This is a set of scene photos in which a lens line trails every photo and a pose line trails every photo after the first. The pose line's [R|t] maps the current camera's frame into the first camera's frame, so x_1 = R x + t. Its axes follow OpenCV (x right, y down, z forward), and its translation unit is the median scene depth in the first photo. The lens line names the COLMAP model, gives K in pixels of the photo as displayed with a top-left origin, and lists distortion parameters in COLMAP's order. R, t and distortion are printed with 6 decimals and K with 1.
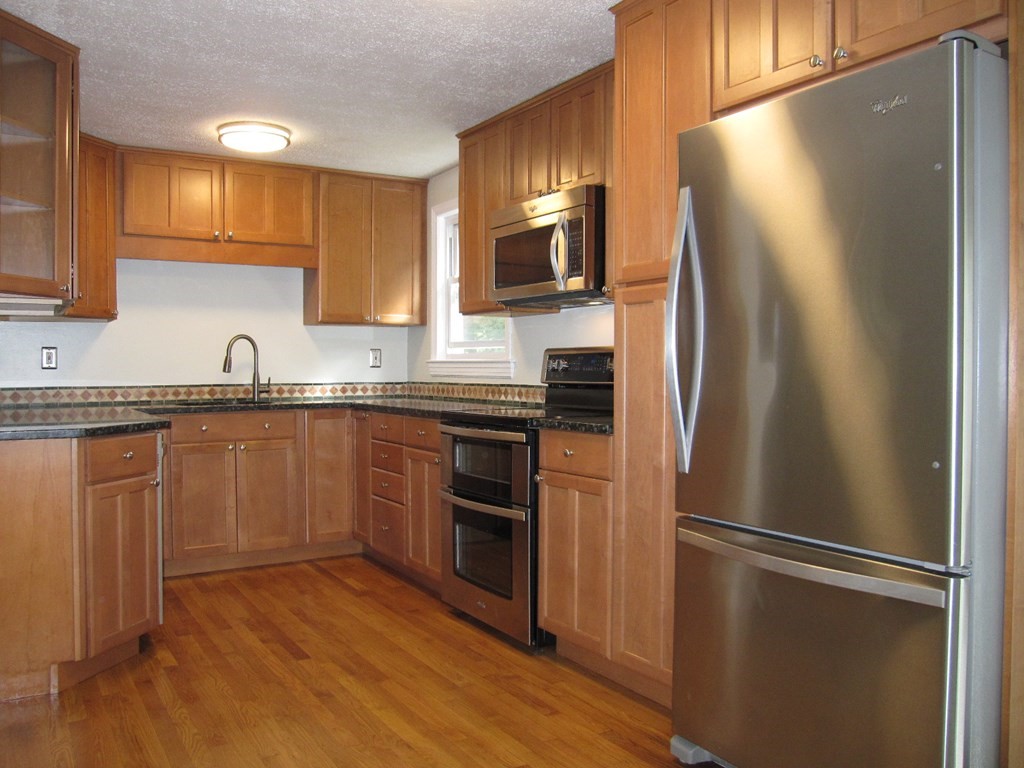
lens RADIAL K [[837.0, 0, 512.0], [0, 837.0, 384.0], [0, 0, 1]] dist [-0.069861, 0.010011]
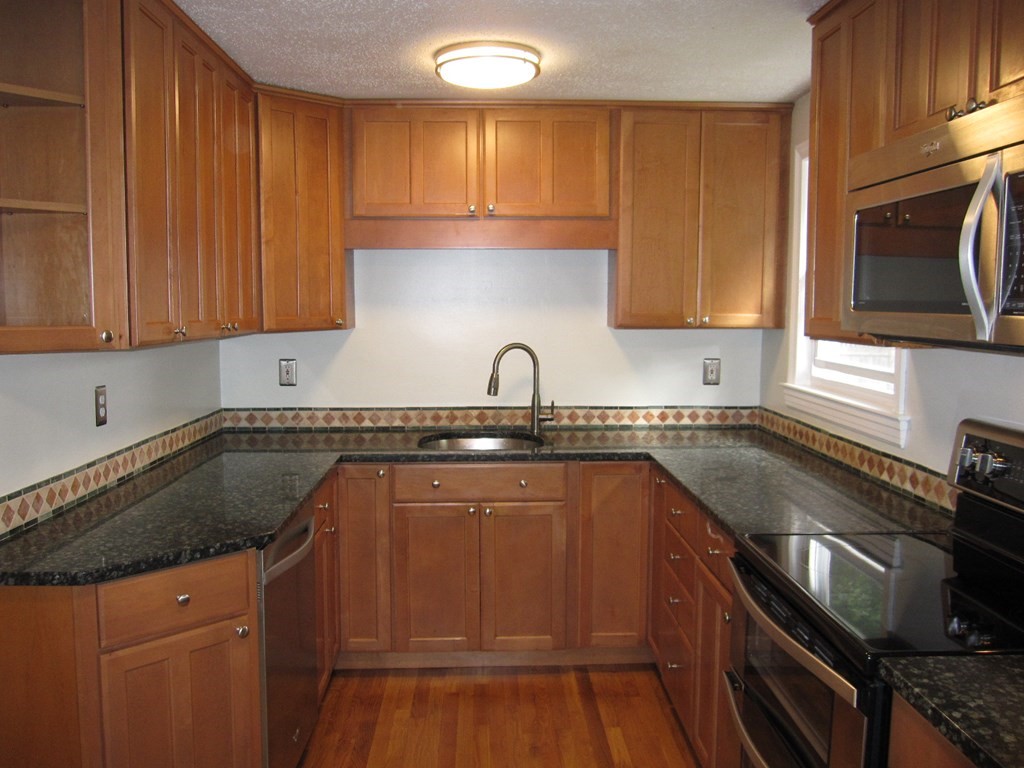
lens RADIAL K [[837.0, 0, 512.0], [0, 837.0, 384.0], [0, 0, 1]] dist [-0.069861, 0.010011]
pose [[0.869438, 0.051933, -0.491305, 0.040143], [-0.015443, 0.996831, 0.078041, -0.085346], [0.493800, -0.060265, 0.867484, 0.371074]]
